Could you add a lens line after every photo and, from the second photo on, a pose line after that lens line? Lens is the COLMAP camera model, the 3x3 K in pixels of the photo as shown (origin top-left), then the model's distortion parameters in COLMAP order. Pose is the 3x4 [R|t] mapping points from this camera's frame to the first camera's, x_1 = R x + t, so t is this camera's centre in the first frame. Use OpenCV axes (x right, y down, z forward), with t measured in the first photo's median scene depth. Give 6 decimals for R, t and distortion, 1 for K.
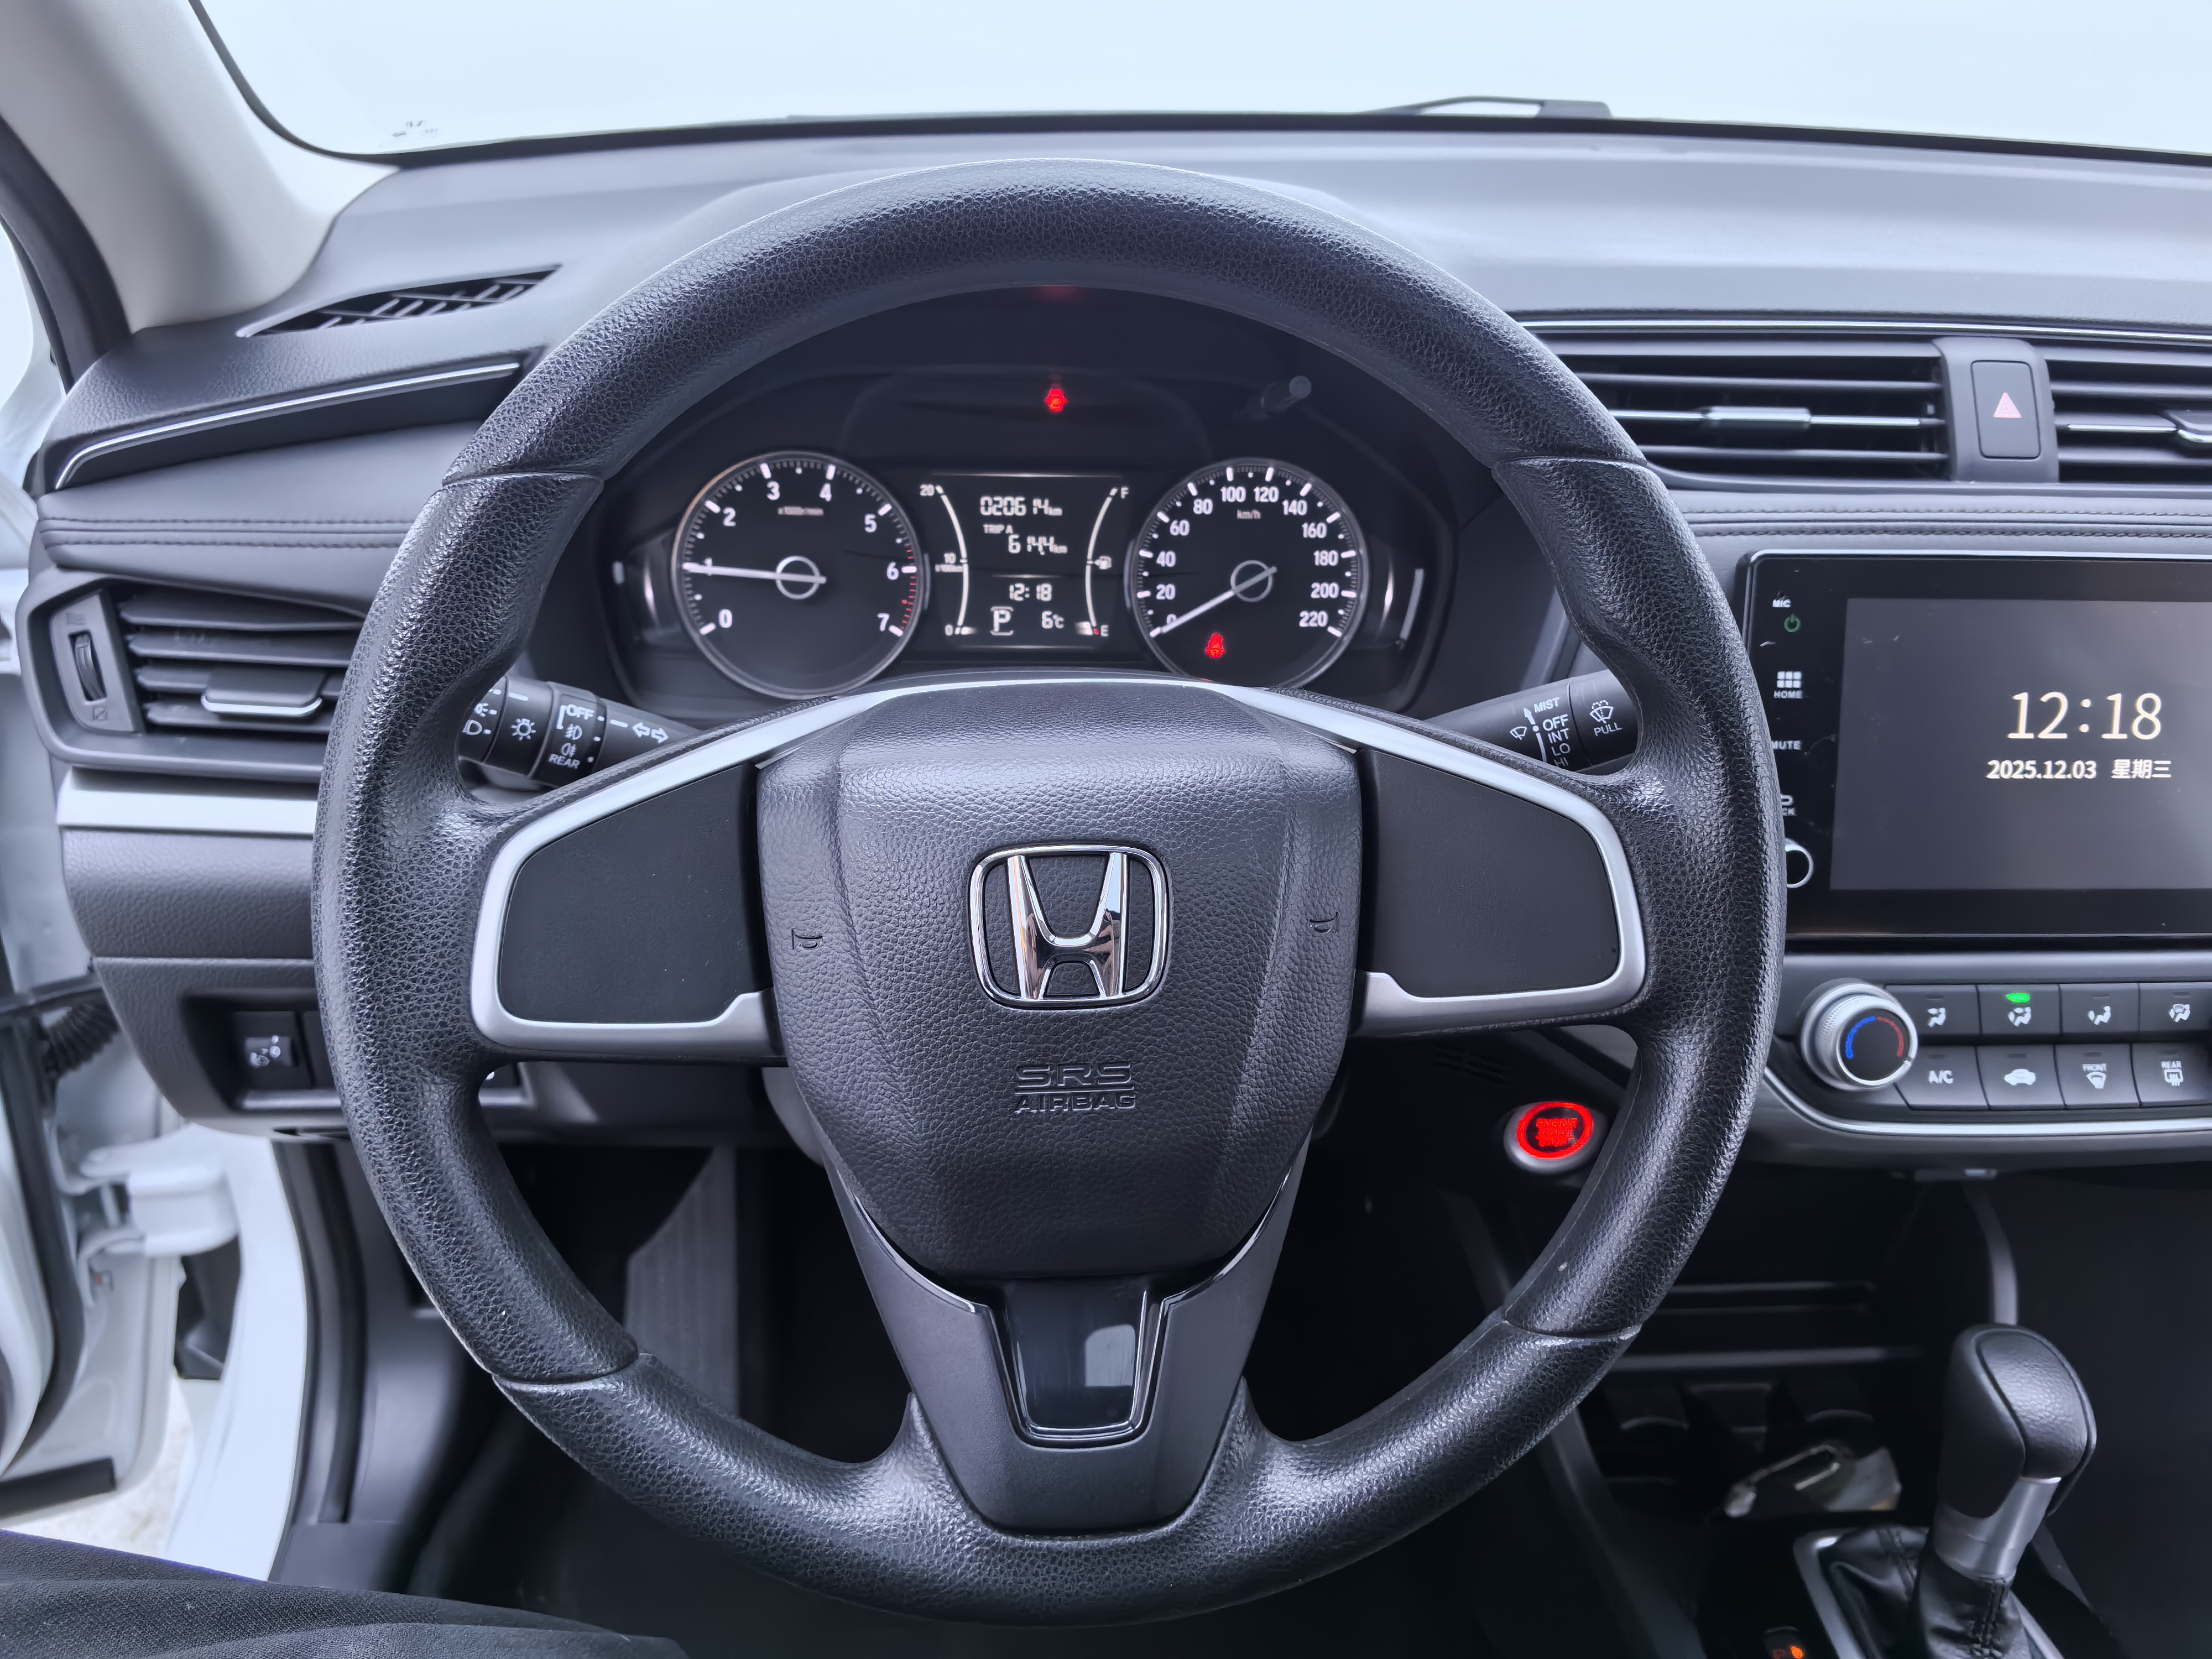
lens RADIAL K [[1751.5, 0, 1102.9], [0, 1751.5, 833.3], [0, 0, 1]] dist [0.114311, -0.204276]
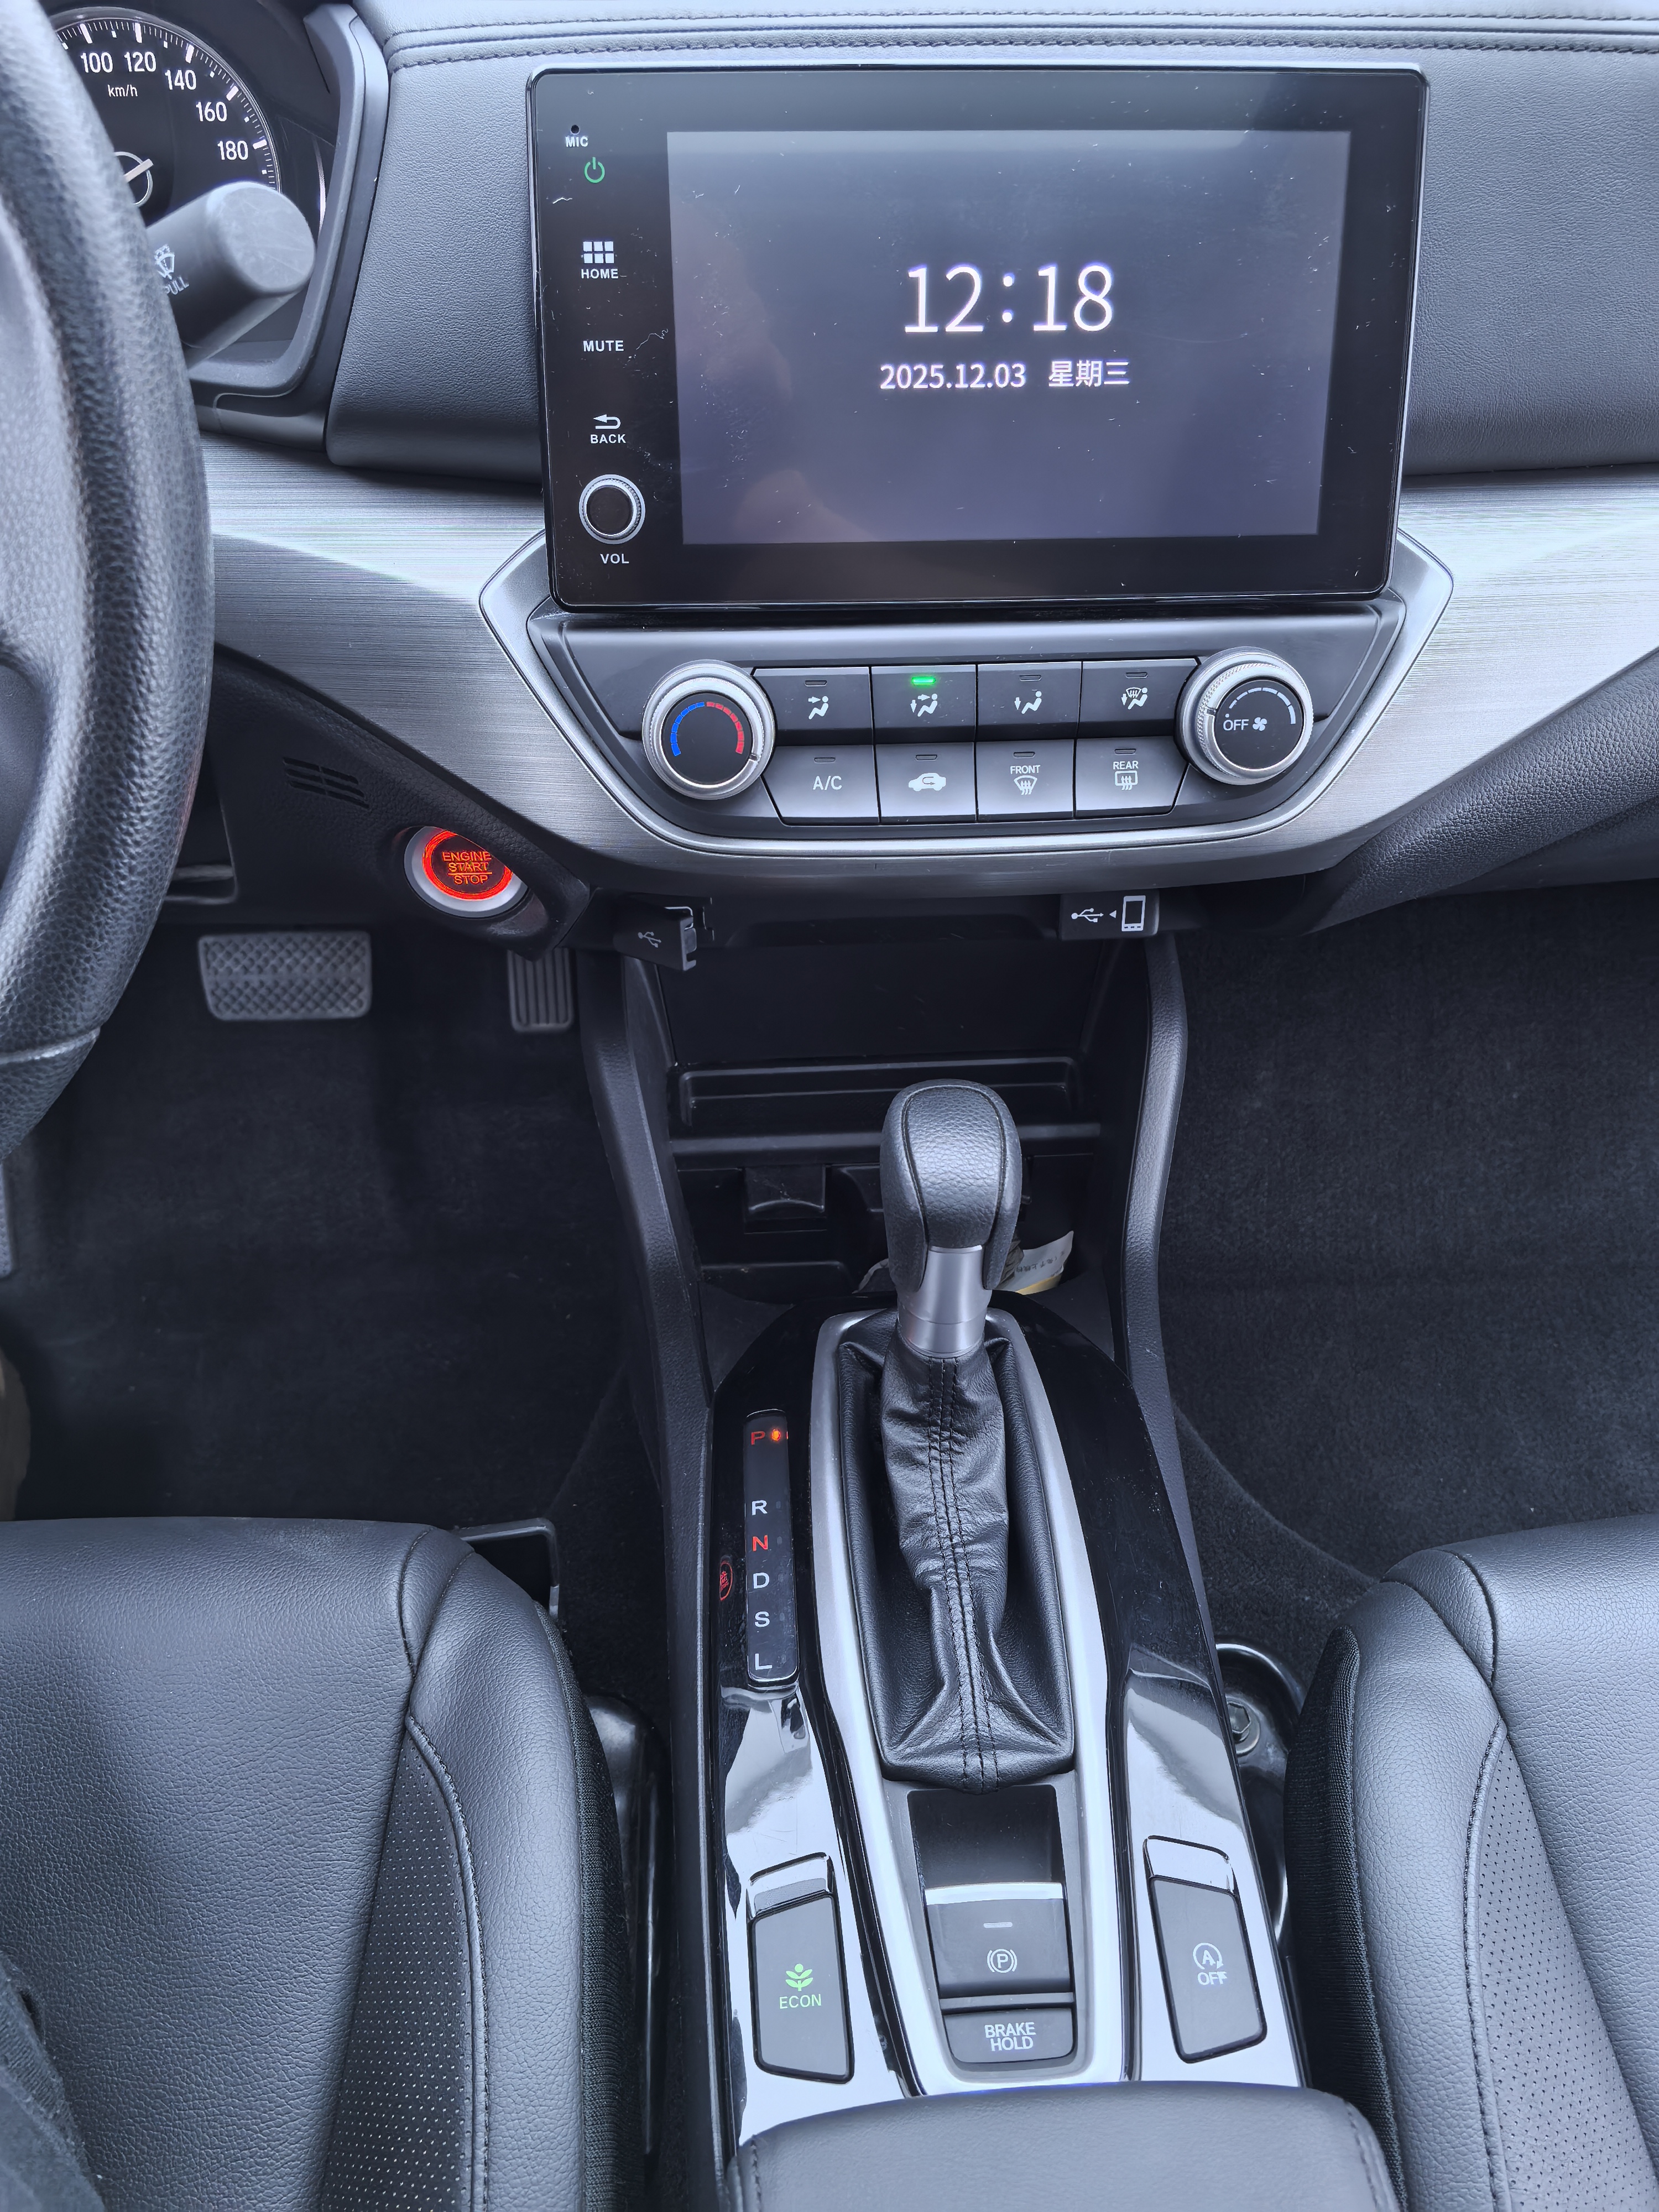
lens RADIAL K [[1741.5, 0, 825.0], [0, 1741.5, 1072.3], [0, 0, 1]] dist [0.073620, -0.096975]
pose [[0.999203, -0.010511, -0.038503, 0.424952], [0.018786, 0.975015, 0.221342, 0.075818], [0.035215, -0.221889, 0.974436, 0.158368]]
